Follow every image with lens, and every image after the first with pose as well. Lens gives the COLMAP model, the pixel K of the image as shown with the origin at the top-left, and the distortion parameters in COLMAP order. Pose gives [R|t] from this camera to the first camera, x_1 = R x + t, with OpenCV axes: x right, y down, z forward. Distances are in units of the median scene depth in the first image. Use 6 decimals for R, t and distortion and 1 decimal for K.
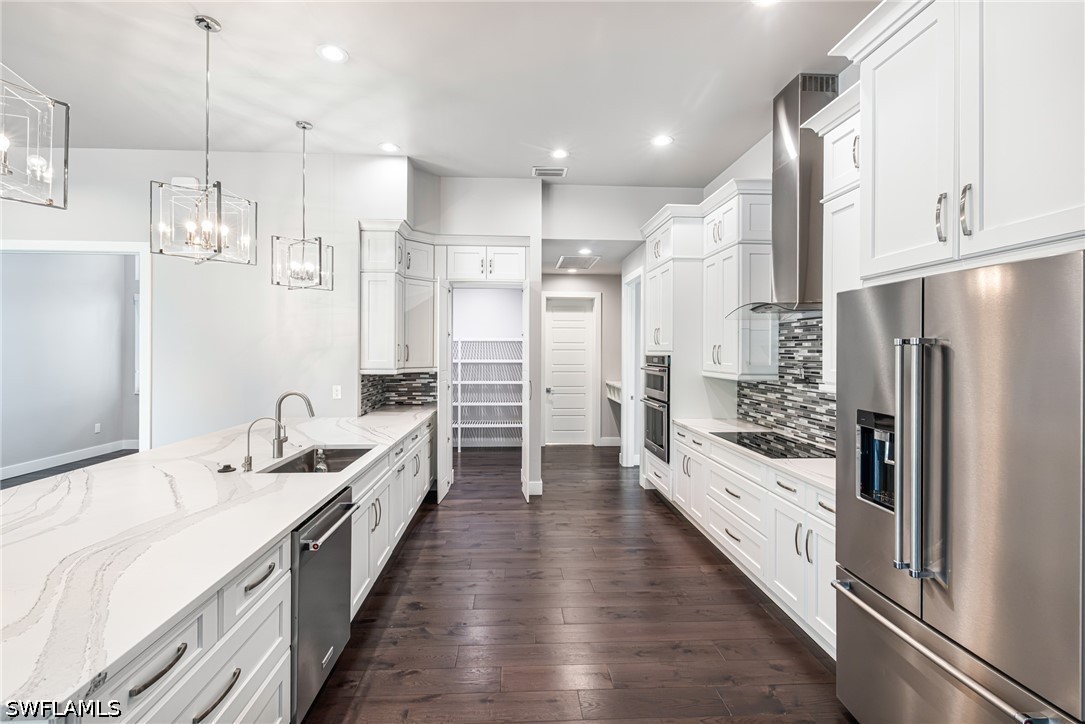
lens RADIAL K [[478.6, 0, 537.0], [0, 478.6, 353.7], [0, 0, 1]] dist [-0.000329, -0.000054]
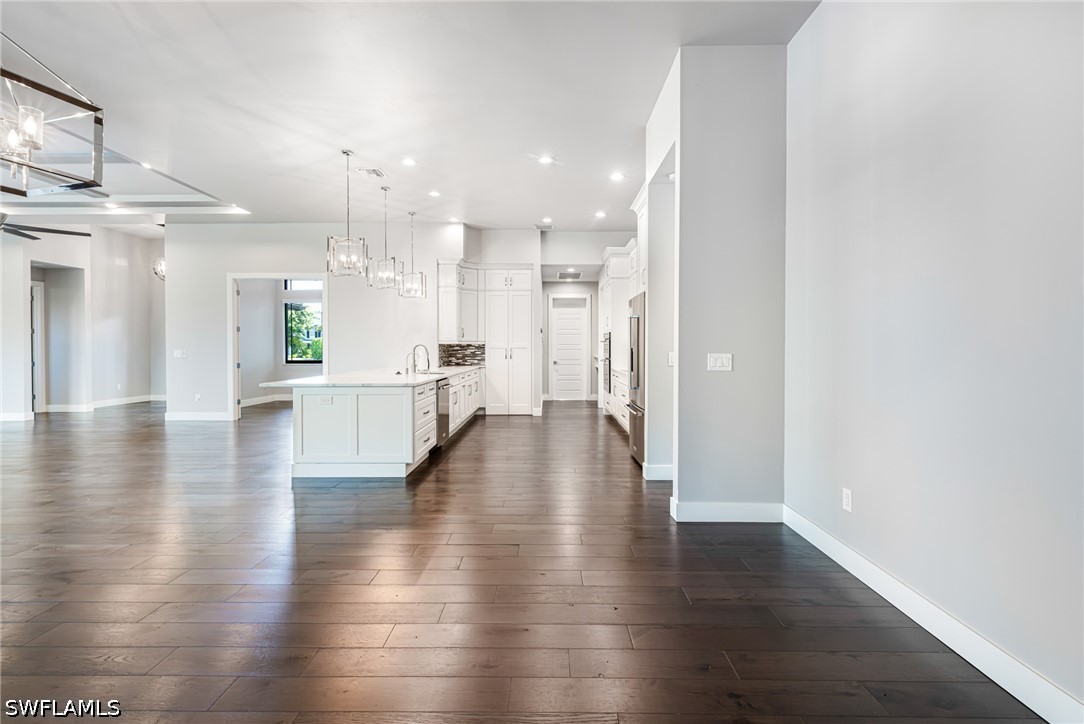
lens RADIAL K [[457.9, 0, 537.8], [0, 457.9, 353.2], [0, 0, 1]] dist [-0.000996, -0.000256]
pose [[0.997539, -0.004141, -0.069995, 0.109691], [0.004929, 0.999926, 0.011089, 0.052811], [0.069944, -0.011407, 0.997486, -0.605236]]
